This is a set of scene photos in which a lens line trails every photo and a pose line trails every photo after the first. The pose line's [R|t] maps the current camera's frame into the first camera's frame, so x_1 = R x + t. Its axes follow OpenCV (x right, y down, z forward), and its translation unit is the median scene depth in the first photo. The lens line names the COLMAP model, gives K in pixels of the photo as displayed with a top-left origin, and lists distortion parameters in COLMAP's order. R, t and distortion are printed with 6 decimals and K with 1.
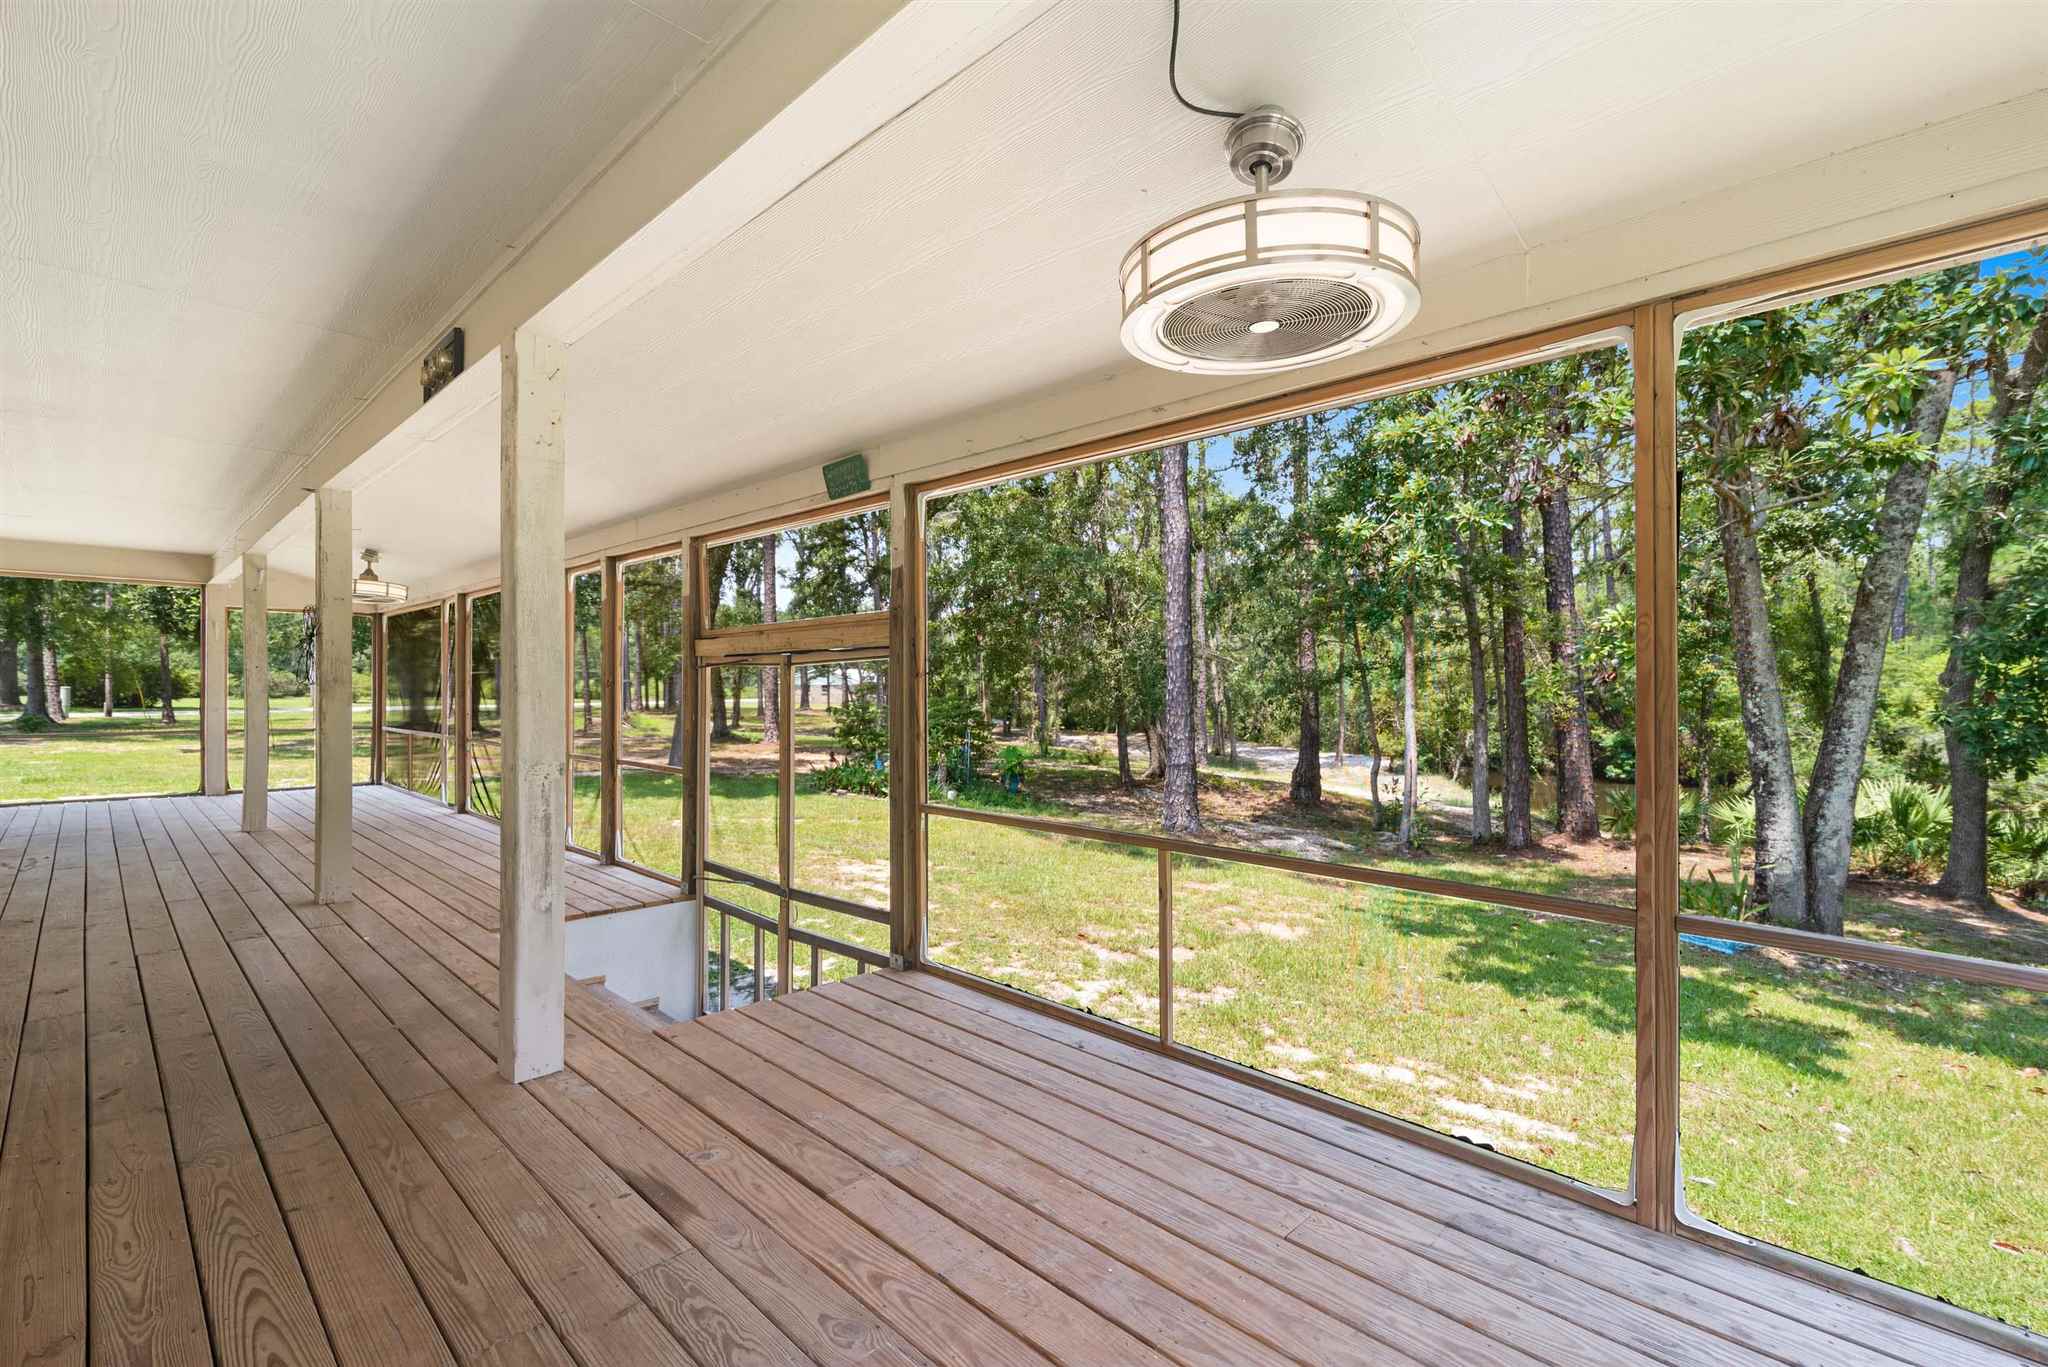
lens RADIAL K [[928.5, 0, 1026.0], [0, 928.5, 679.3], [0, 0, 1]] dist [0.013283, -0.000035]
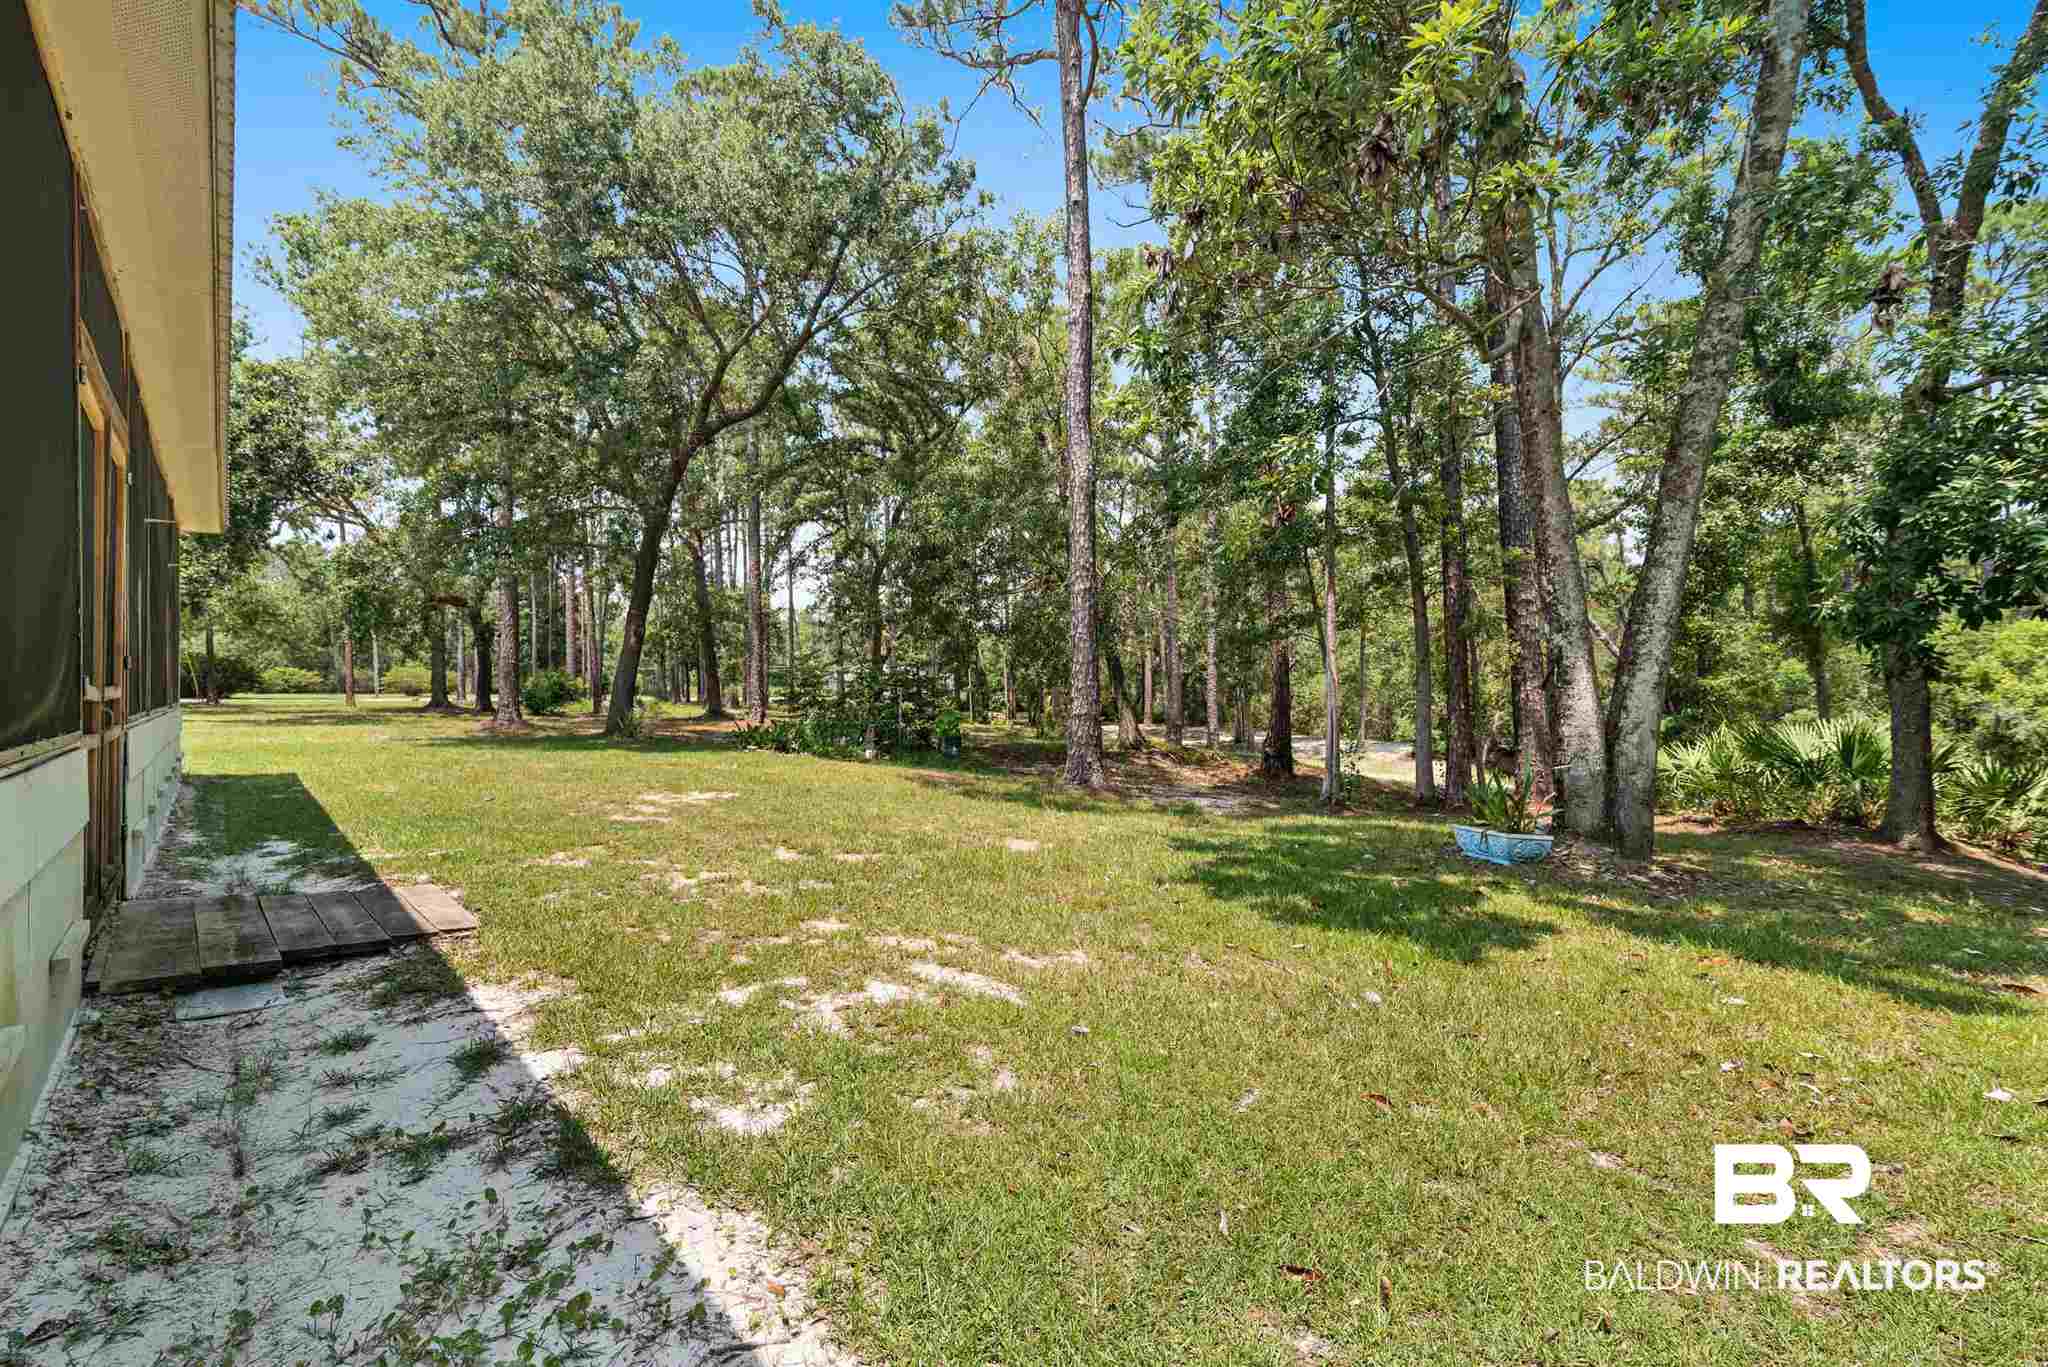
lens RADIAL K [[937.3, 0, 1032.0], [0, 937.3, 694.1], [0, 0, 1]] dist [0.010320, 0.000173]
pose [[0.997244, -0.007095, -0.073846, 0.369297], [0.007375, 0.999967, 0.003515, 0.124923], [0.073818, -0.004050, 0.997263, 0.102988]]
